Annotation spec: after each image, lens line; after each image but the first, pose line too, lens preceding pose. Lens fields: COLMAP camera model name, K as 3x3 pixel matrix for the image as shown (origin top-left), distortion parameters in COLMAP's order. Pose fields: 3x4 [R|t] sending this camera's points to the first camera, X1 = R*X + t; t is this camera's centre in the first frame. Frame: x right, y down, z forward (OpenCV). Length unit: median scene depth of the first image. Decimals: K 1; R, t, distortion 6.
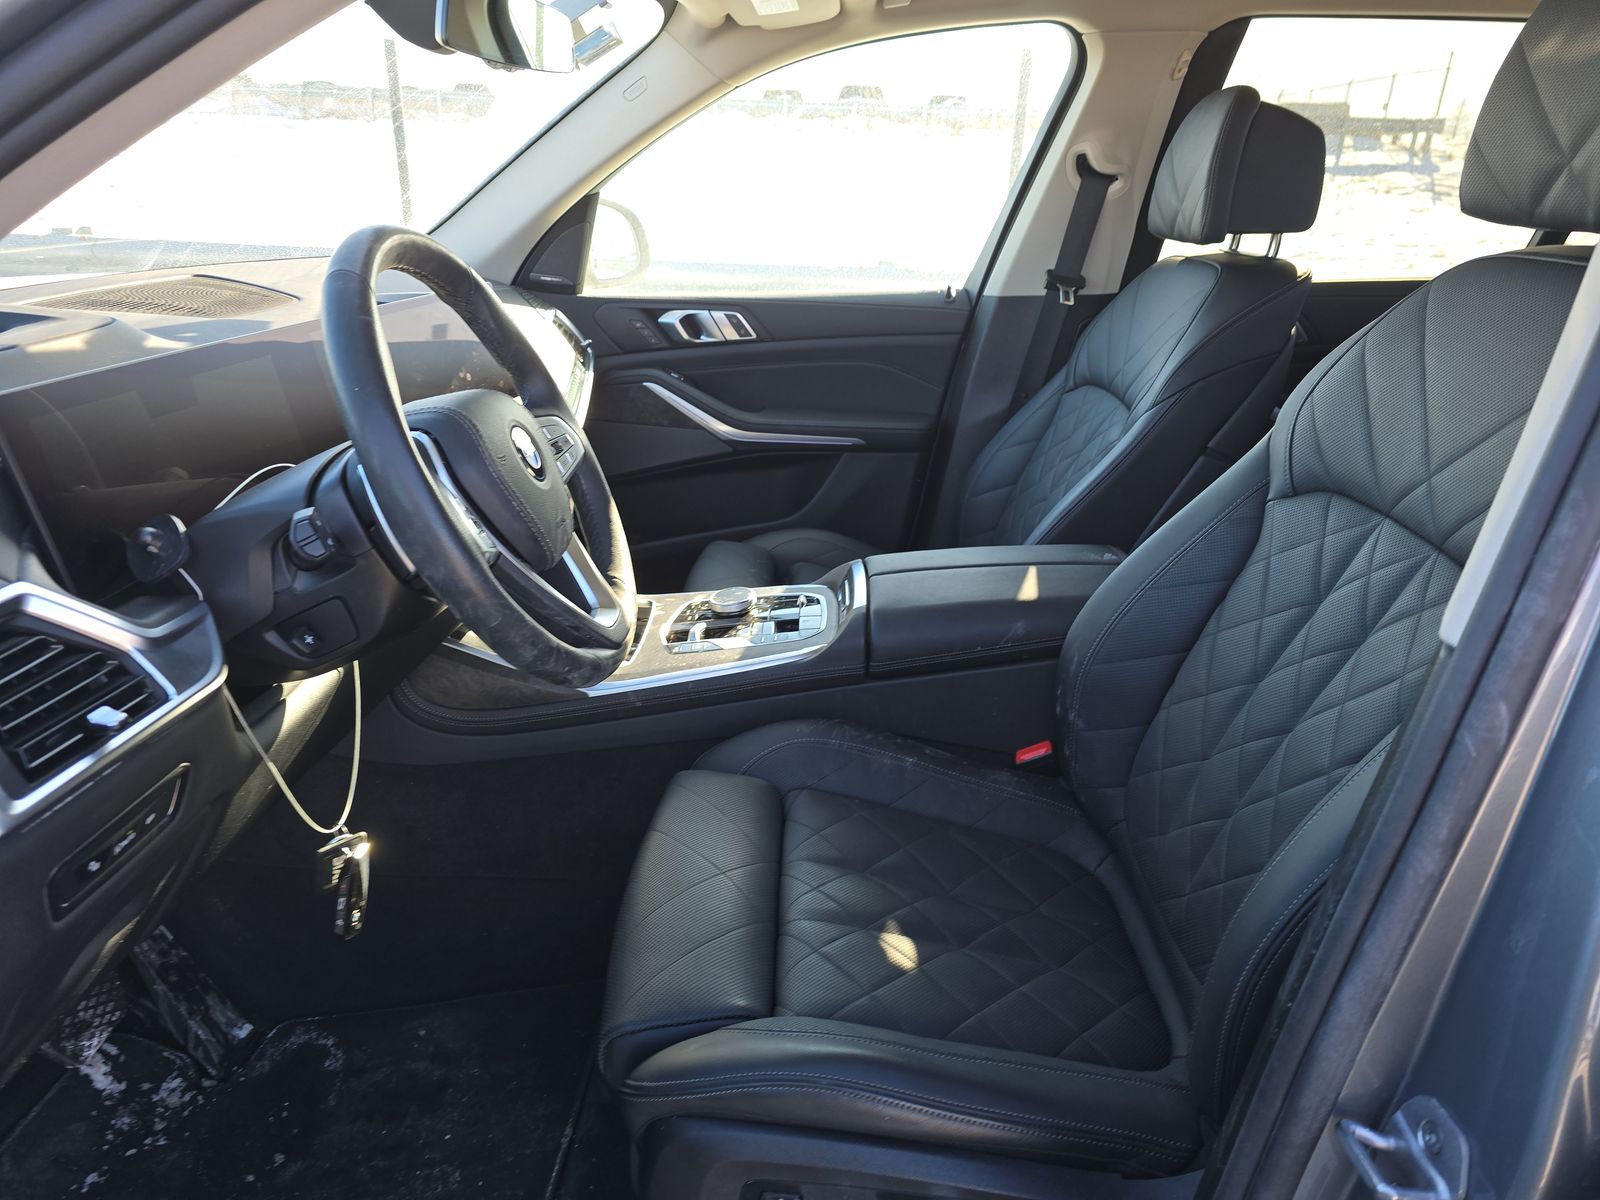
lens RADIAL K [[1063.5, 0, 803.4], [0, 1063.5, 606.4], [0, 0, 1]] dist [0.058715, -0.044159]
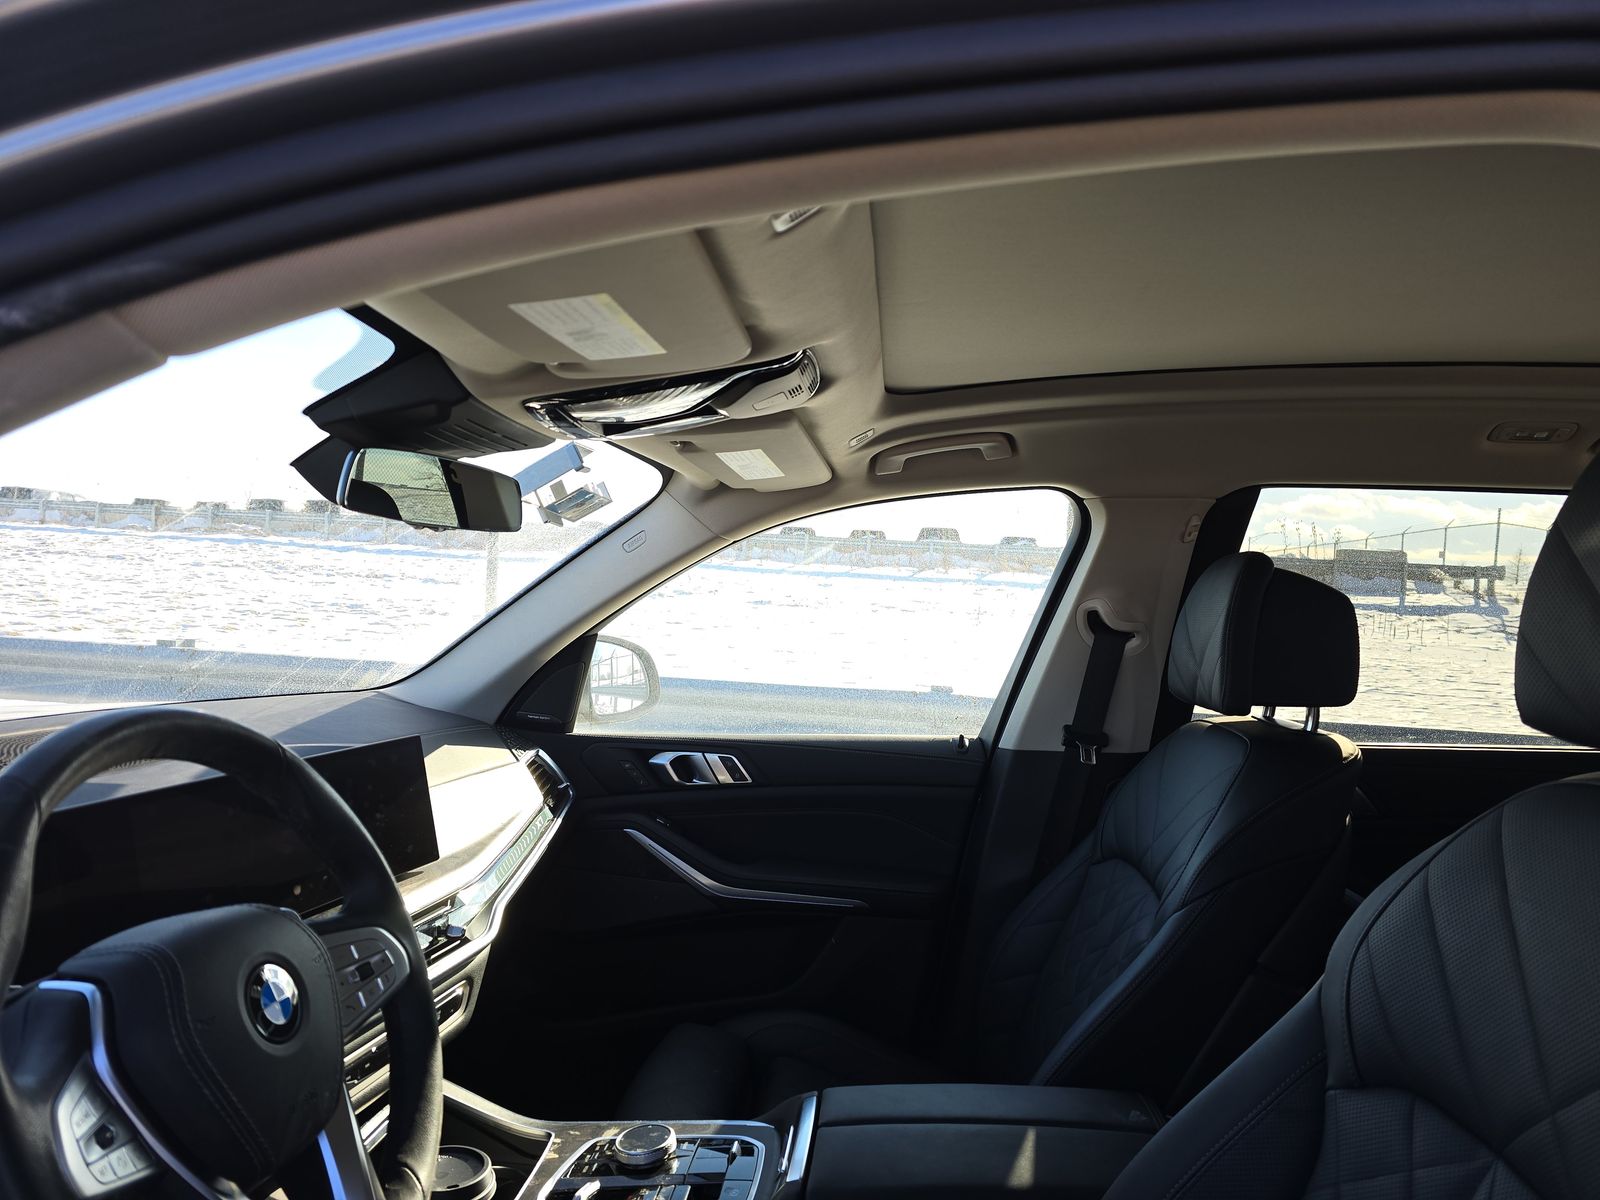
lens RADIAL K [[1063.5, 0, 803.4], [0, 1063.5, 606.4], [0, 0, 1]] dist [0.058715, -0.044159]
pose [[0.996678, 0.020521, -0.078818, 0.075418], [-0.048000, 0.929814, -0.364886, -0.066048], [0.065798, 0.367457, 0.927710, 0.106312]]
